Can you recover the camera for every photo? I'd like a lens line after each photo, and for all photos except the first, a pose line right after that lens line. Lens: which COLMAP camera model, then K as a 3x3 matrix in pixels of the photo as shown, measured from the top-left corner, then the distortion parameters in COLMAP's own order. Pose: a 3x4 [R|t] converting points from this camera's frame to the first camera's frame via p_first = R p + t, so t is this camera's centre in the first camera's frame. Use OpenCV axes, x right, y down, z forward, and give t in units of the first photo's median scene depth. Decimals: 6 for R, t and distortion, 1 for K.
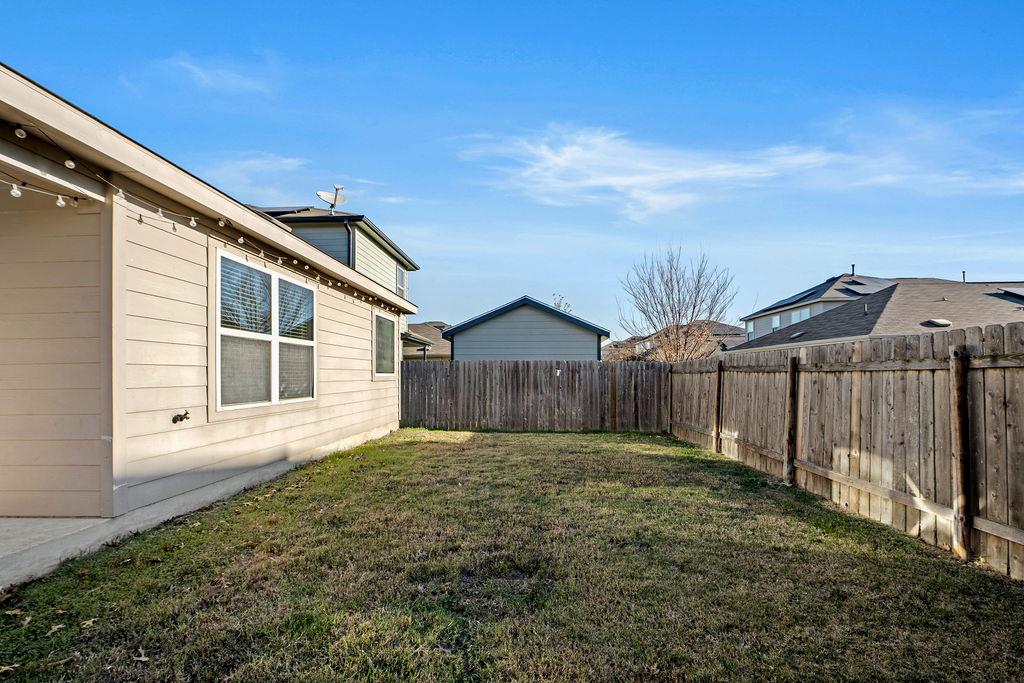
lens RADIAL K [[431.3, 0, 525.2], [0, 431.3, 372.0], [0, 0, 1]] dist [-0.001795, -0.000372]
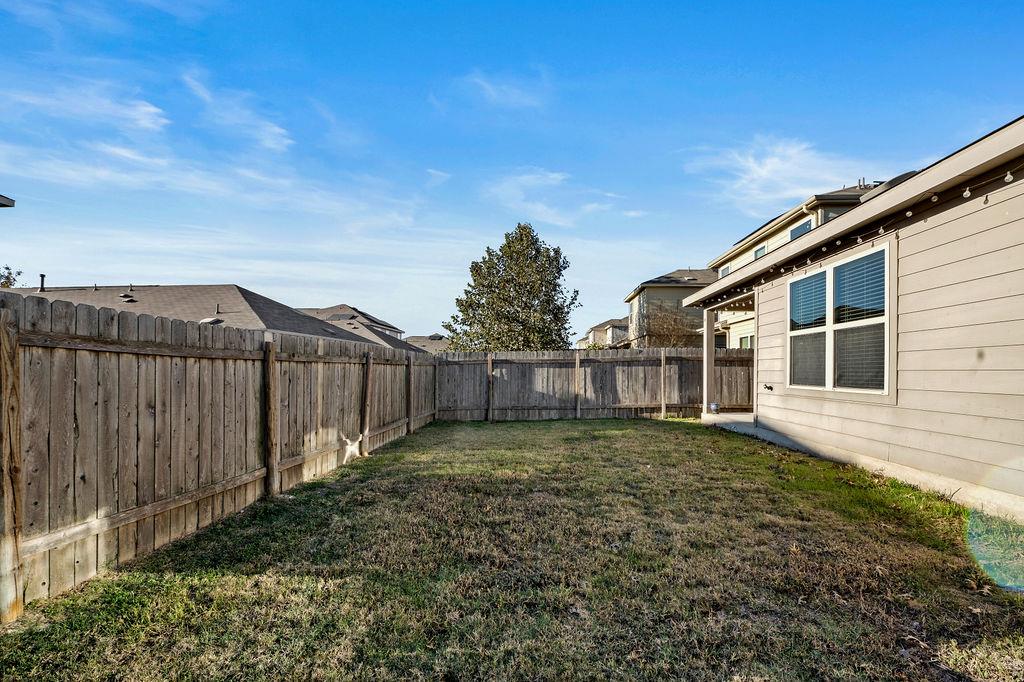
lens RADIAL K [[428.8, 0, 517.4], [0, 428.8, 369.9], [0, 0, 1]] dist [-0.018171, -0.000224]
pose [[-0.998670, 0.004256, 0.051383, 0.126056], [0.003801, 0.999953, -0.008947, 0.030635], [-0.051419, -0.008740, -0.998639, 2.049209]]
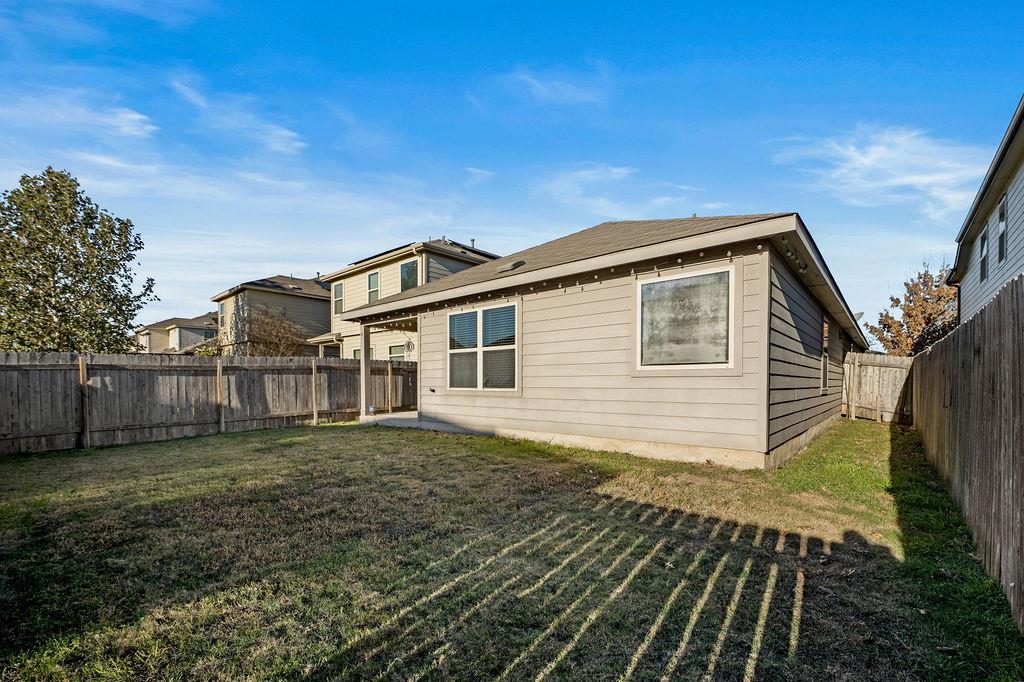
lens RADIAL K [[432.2, 0, 512.1], [0, 432.2, 391.1], [0, 0, 1]] dist [-0.018268, -0.000274]
pose [[-0.648366, 0.026884, -0.760854, 0.563802], [0.012654, 0.999619, 0.024537, 0.039541], [0.761224, 0.006281, -0.648459, 2.111016]]
